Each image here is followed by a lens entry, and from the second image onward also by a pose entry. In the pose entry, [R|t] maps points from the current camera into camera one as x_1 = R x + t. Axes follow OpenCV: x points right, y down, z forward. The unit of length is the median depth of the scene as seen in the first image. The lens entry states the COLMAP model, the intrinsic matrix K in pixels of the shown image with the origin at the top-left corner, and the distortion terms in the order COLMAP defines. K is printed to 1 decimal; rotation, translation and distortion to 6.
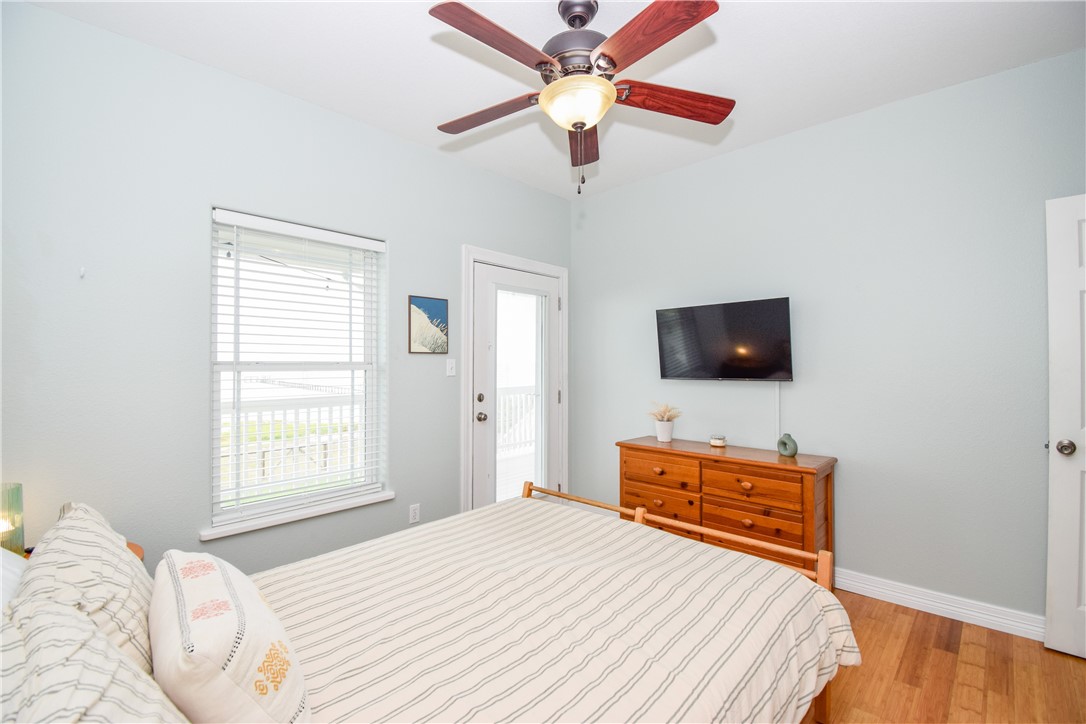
lens RADIAL K [[476.5, 0, 544.0], [0, 476.5, 359.1], [0, 0, 1]] dist [0.017935, -0.024347]
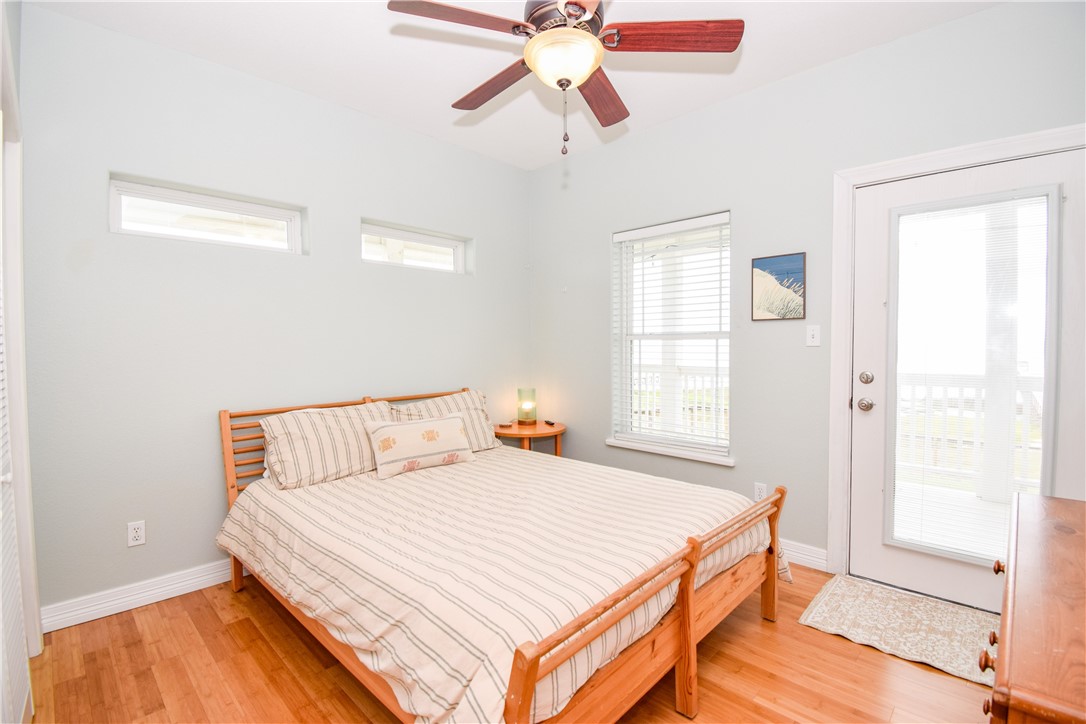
lens RADIAL K [[476.5, 0, 544.0], [0, 476.5, 359.1], [0, 0, 1]] dist [0.017935, -0.024347]
pose [[-0.002804, 0.035600, -0.999362, 0.681748], [0.014157, 0.999267, 0.035557, 0.024156], [0.999896, -0.014048, -0.003306, 0.610906]]
